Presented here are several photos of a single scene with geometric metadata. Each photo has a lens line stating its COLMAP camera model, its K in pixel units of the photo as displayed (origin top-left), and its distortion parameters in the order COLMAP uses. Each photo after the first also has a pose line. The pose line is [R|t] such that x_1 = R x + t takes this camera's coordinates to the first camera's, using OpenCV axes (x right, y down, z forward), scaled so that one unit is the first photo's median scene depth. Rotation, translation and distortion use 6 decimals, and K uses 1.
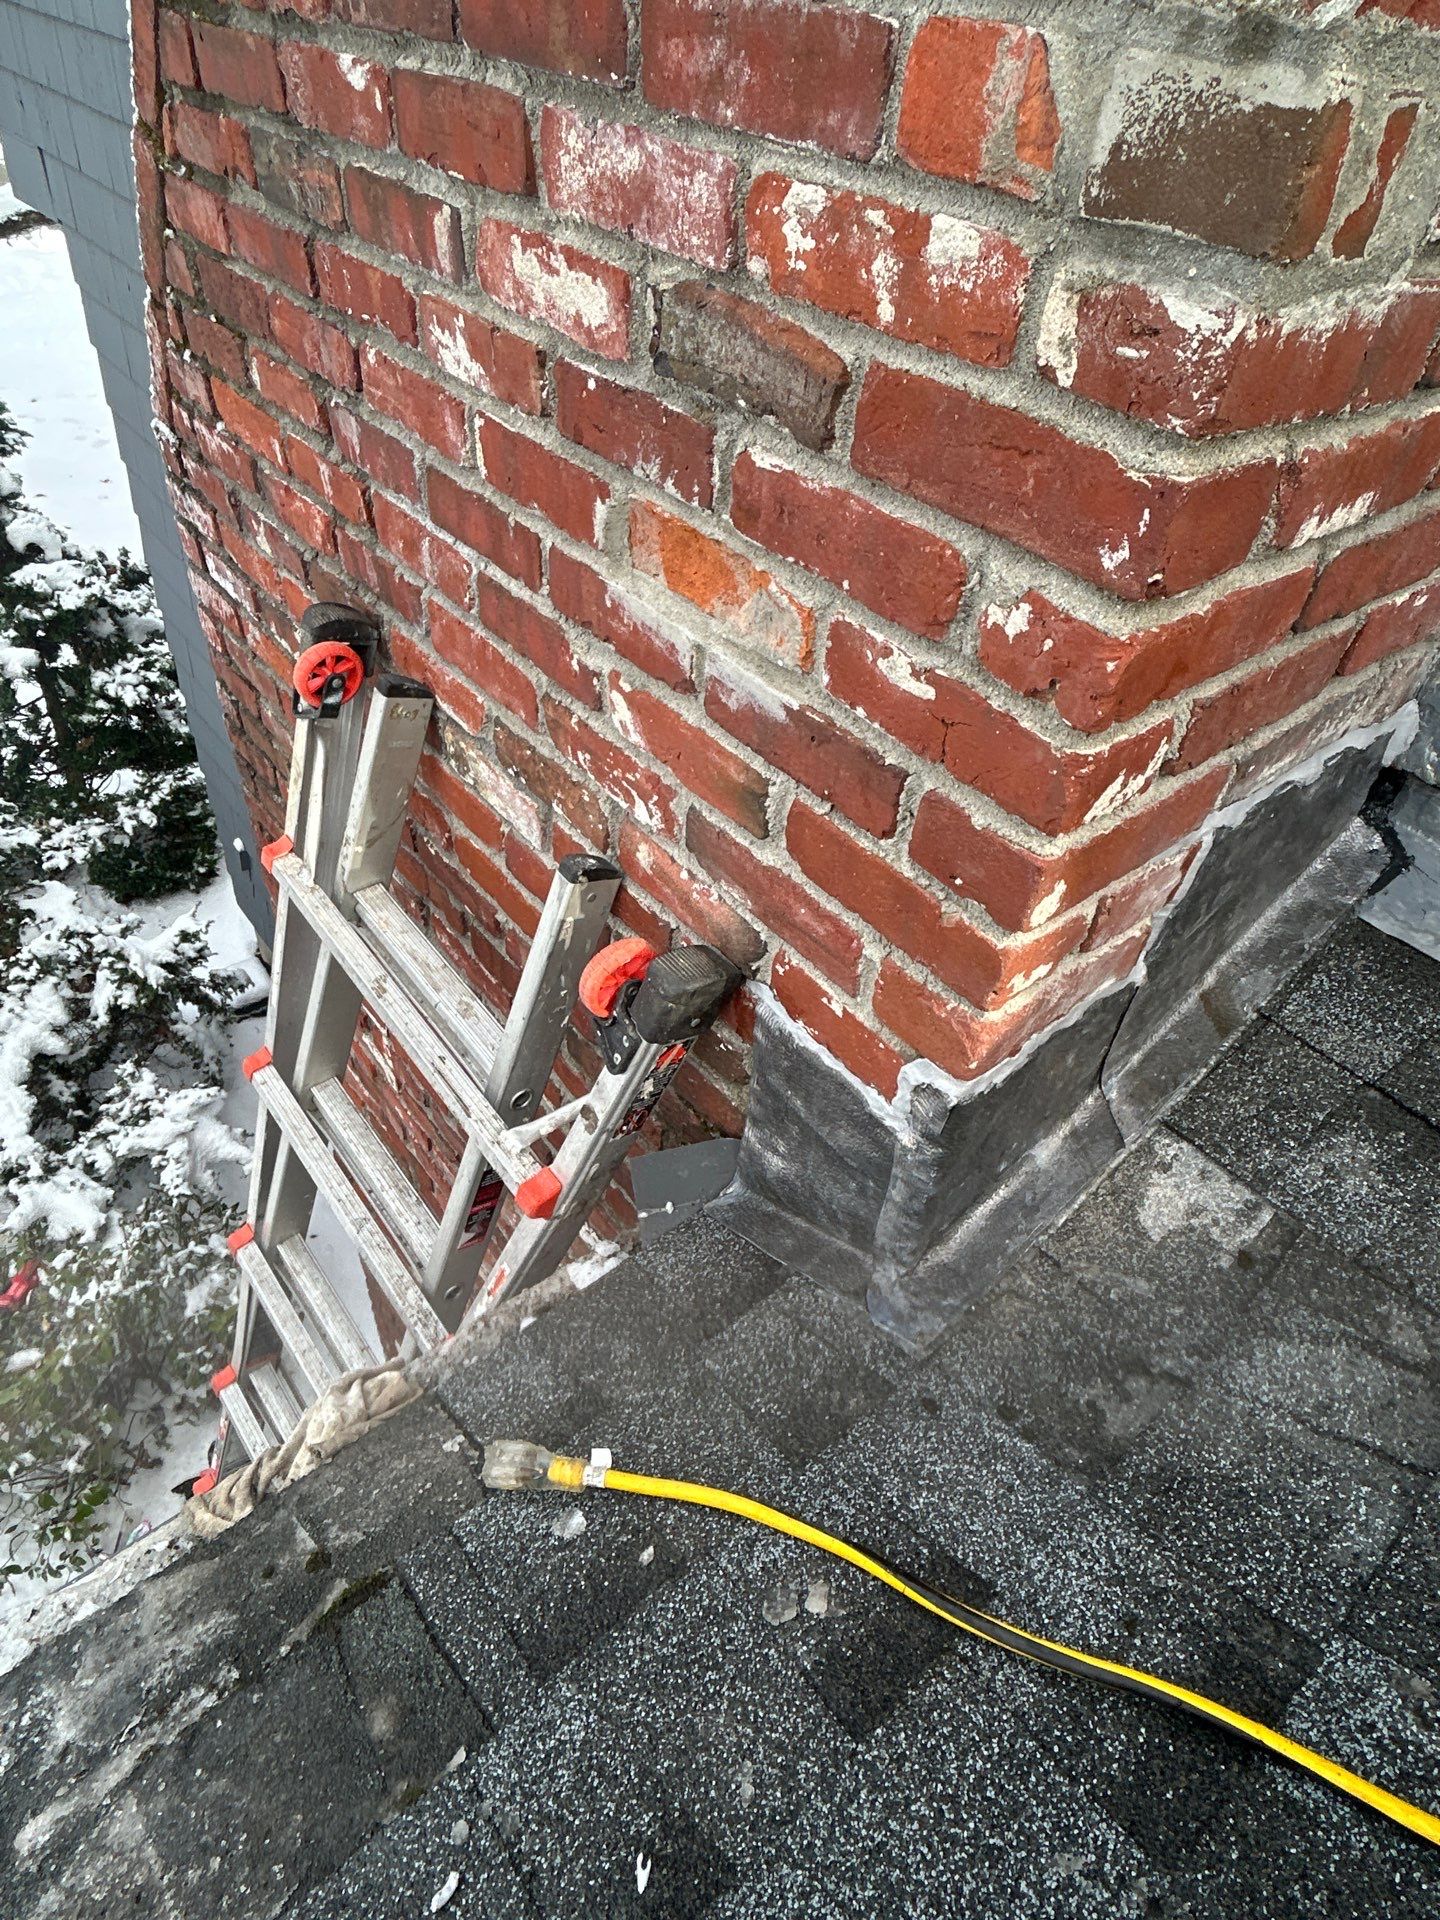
lens RADIAL K [[1100.7, 0, 718.5], [0, 1100.7, 953.7], [0, 0, 1]] dist [-0.009788, 0.006737]
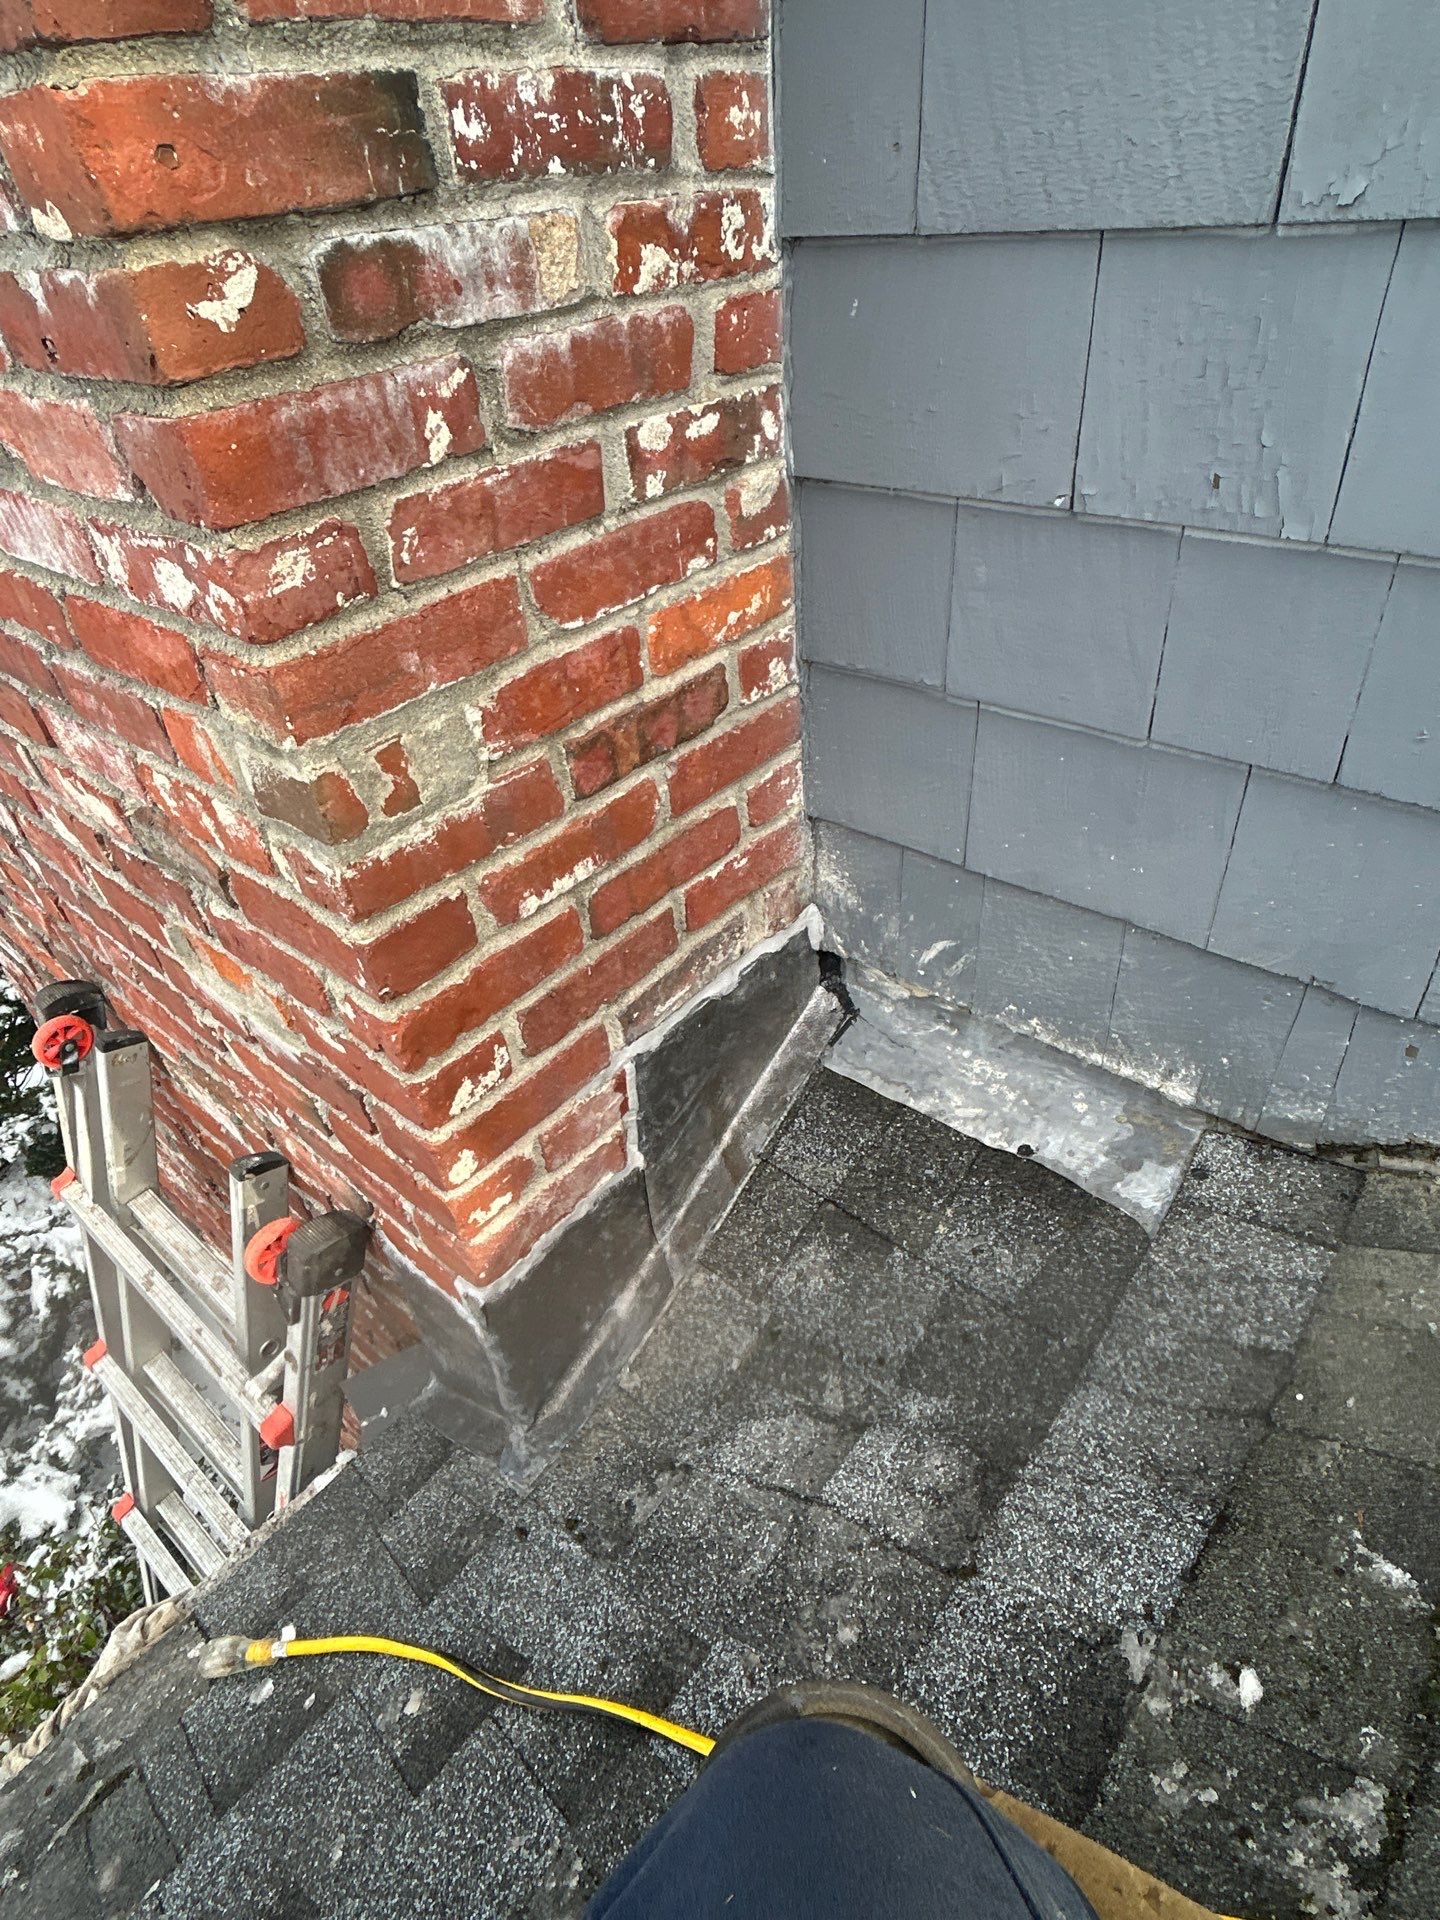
lens RADIAL K [[1100.7, 0, 718.5], [0, 1100.7, 953.7], [0, 0, 1]] dist [-0.009788, 0.006737]
pose [[0.971177, -0.236449, 0.030112, 0.392869], [0.238273, 0.966443, -0.095992, -0.058636], [-0.006405, 0.100400, 0.994926, -0.283565]]
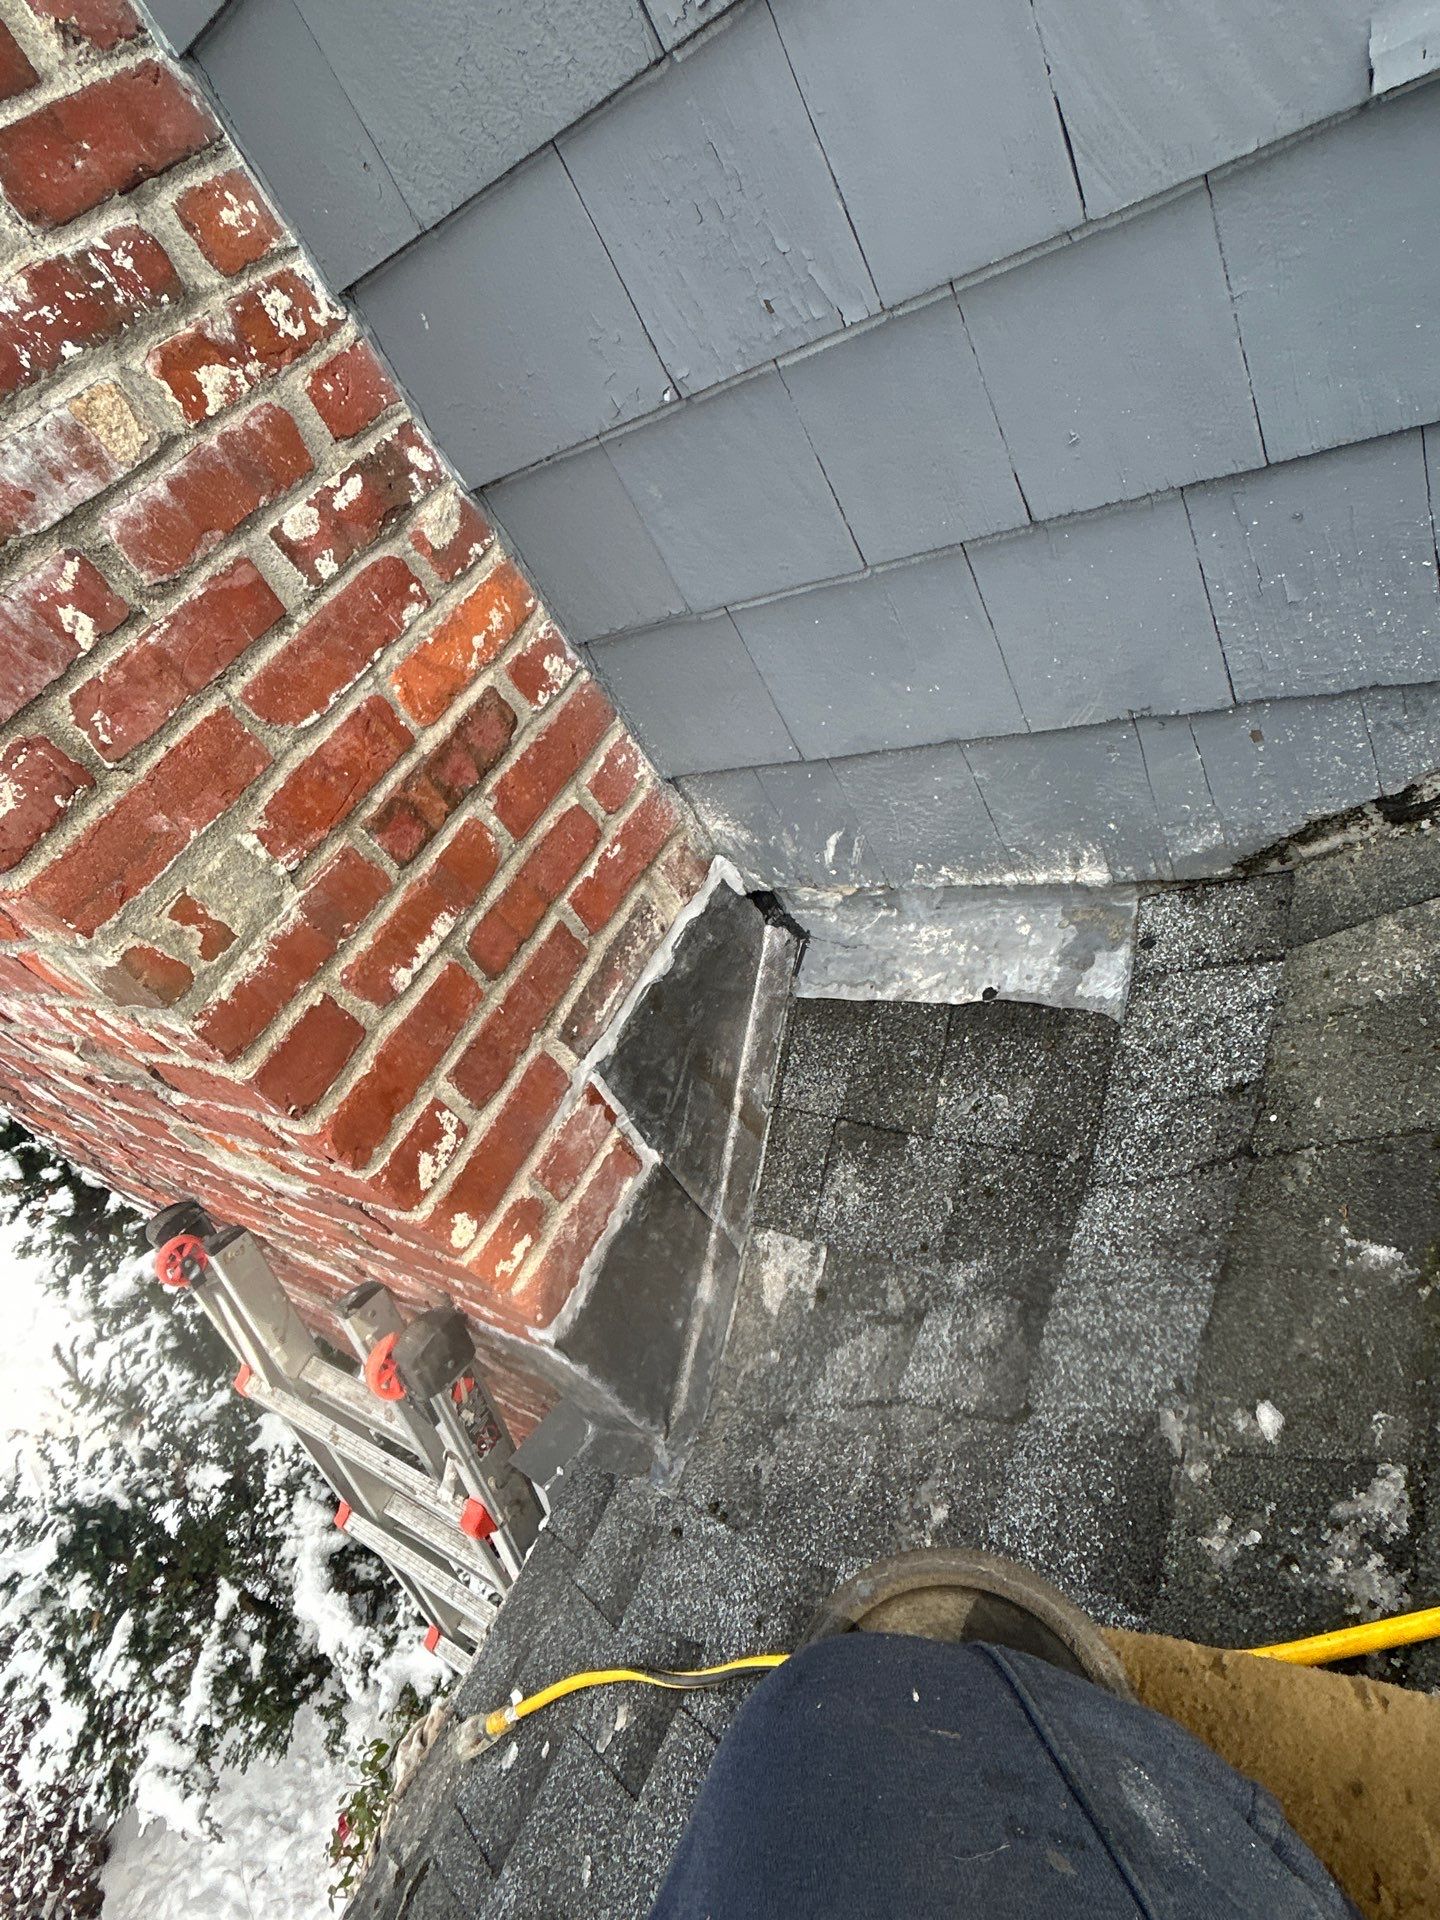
lens RADIAL K [[1100.7, 0, 718.5], [0, 1100.7, 953.7], [0, 0, 1]] dist [-0.009788, 0.006737]
pose [[0.780606, -0.618828, -0.087788, 0.571943], [0.603645, 0.782853, -0.150848, 0.059683], [0.162074, 0.064760, 0.984651, -0.279529]]
